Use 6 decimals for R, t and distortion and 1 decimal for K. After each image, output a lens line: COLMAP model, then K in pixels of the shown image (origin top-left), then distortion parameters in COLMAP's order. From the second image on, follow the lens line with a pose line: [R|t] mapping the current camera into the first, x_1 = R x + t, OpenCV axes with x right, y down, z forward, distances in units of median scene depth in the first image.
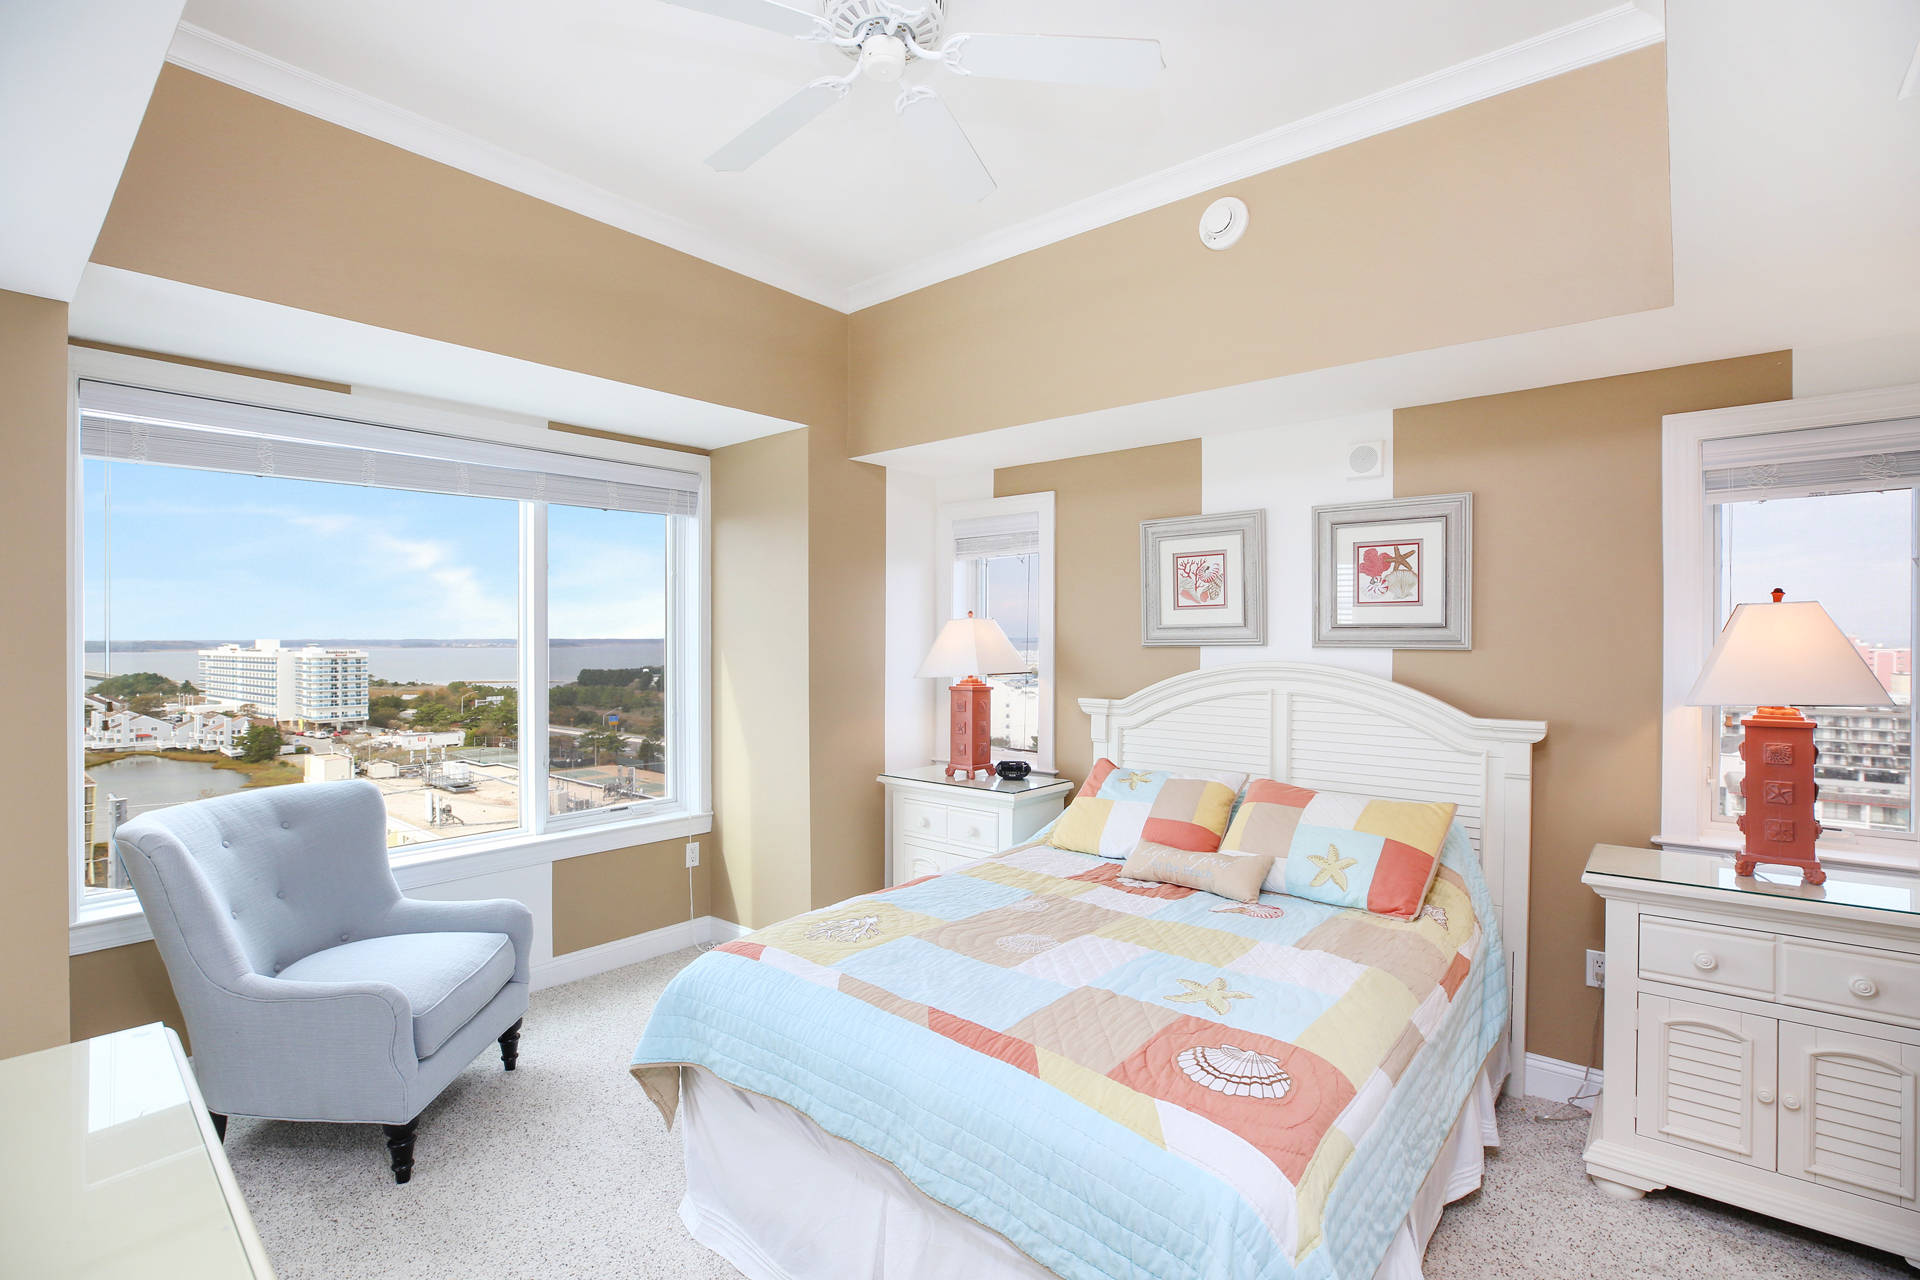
lens RADIAL K [[873.2, 0, 951.1], [0, 873.2, 633.3], [0, 0, 1]] dist [-0.035011, 0.008957]
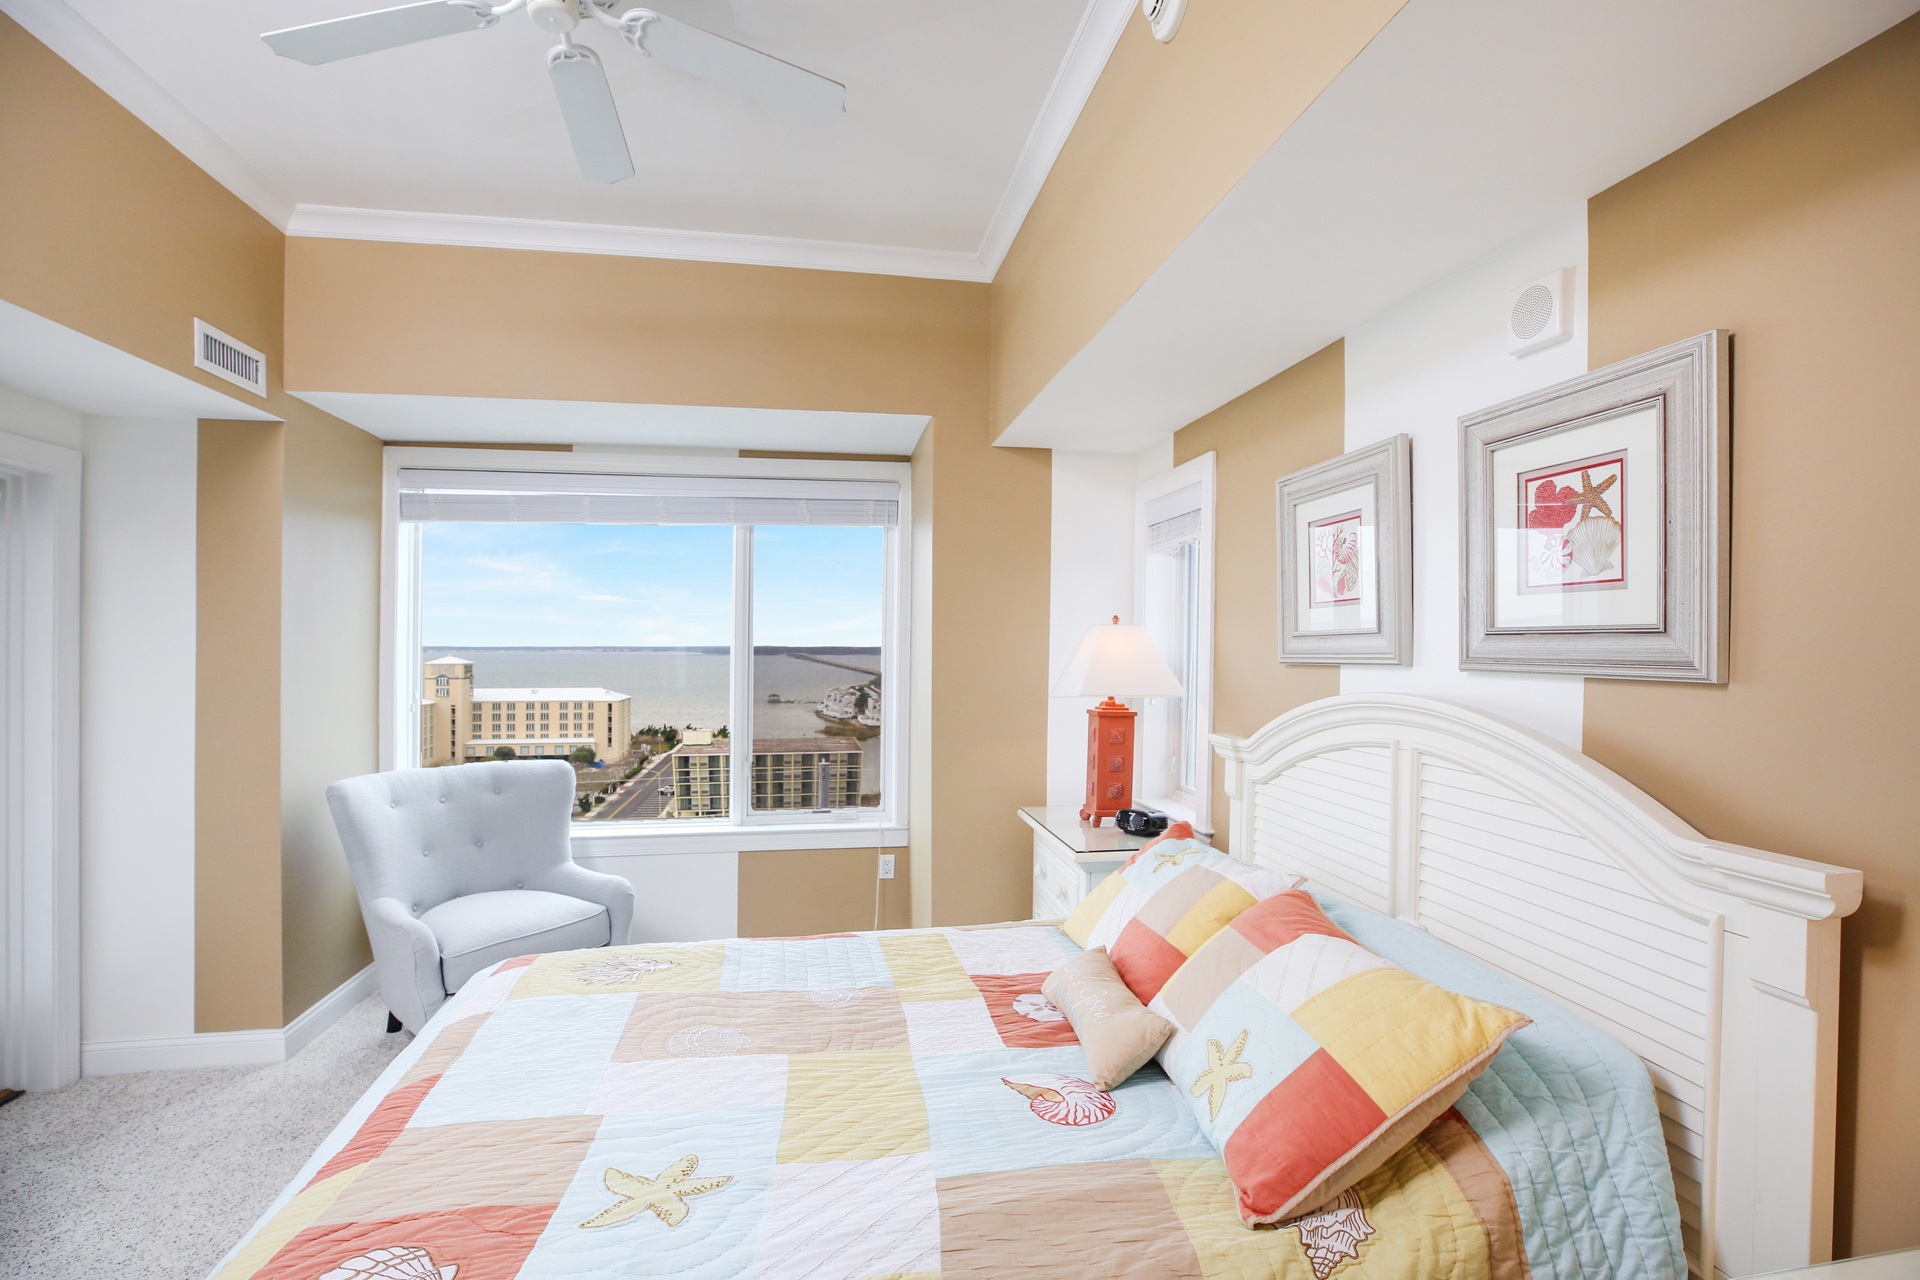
lens RADIAL K [[873.2, 0, 957.9], [0, 873.2, 637.7], [0, 0, 1]] dist [-0.035011, 0.008957]
pose [[0.776981, -0.002839, -0.629517, 0.541961], [-0.000389, 0.999987, -0.004989, -0.001791], [0.629523, 0.004121, 0.776971, 0.386067]]
